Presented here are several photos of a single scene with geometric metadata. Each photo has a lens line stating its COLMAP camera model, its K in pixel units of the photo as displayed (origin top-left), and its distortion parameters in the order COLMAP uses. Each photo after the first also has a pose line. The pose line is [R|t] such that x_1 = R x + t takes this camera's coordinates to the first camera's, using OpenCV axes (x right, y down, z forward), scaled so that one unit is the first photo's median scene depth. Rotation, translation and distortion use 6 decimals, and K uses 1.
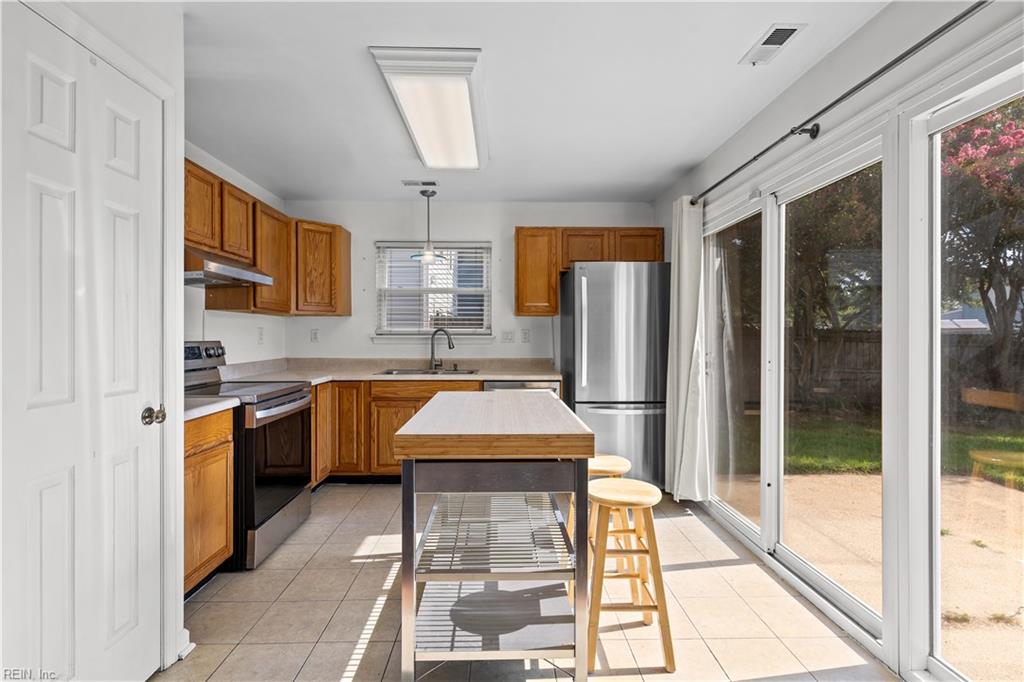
lens RADIAL K [[503.3, 0, 503.0], [0, 503.3, 337.7], [0, 0, 1]] dist [-0.001659, 0.000990]
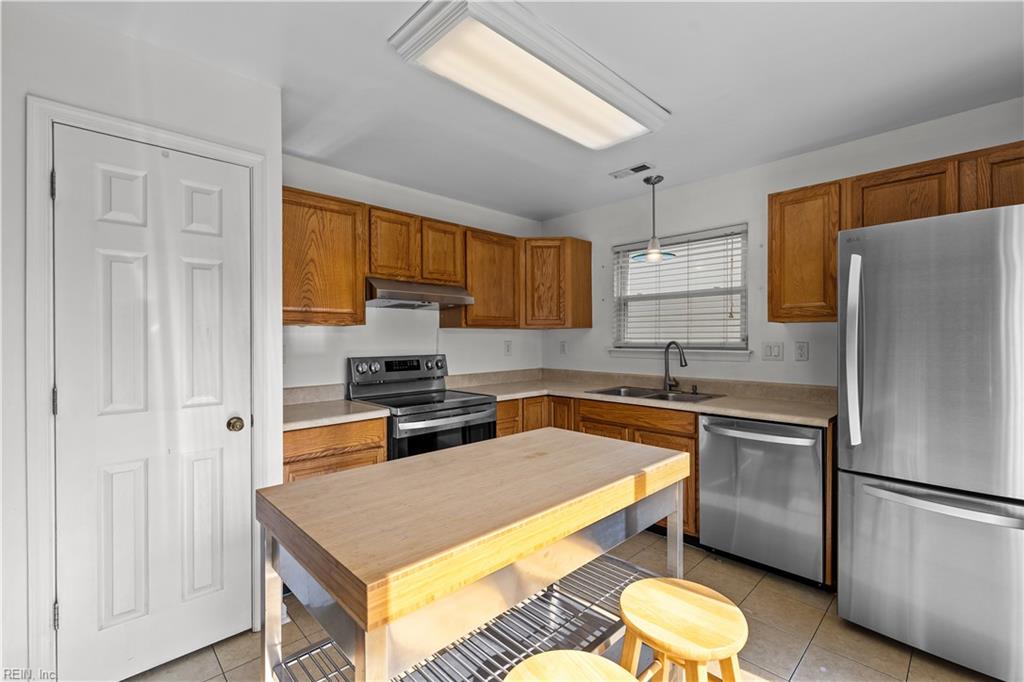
lens RADIAL K [[448.0, 0, 511.4], [0, 448.0, 340.6], [0, 0, 1]] dist [0.001039, -0.000425]
pose [[0.671314, 0.000034, -0.741173, 0.311496], [0.002465, 0.999994, 0.002278, -0.028011], [0.741169, -0.003356, 0.671310, 0.409130]]
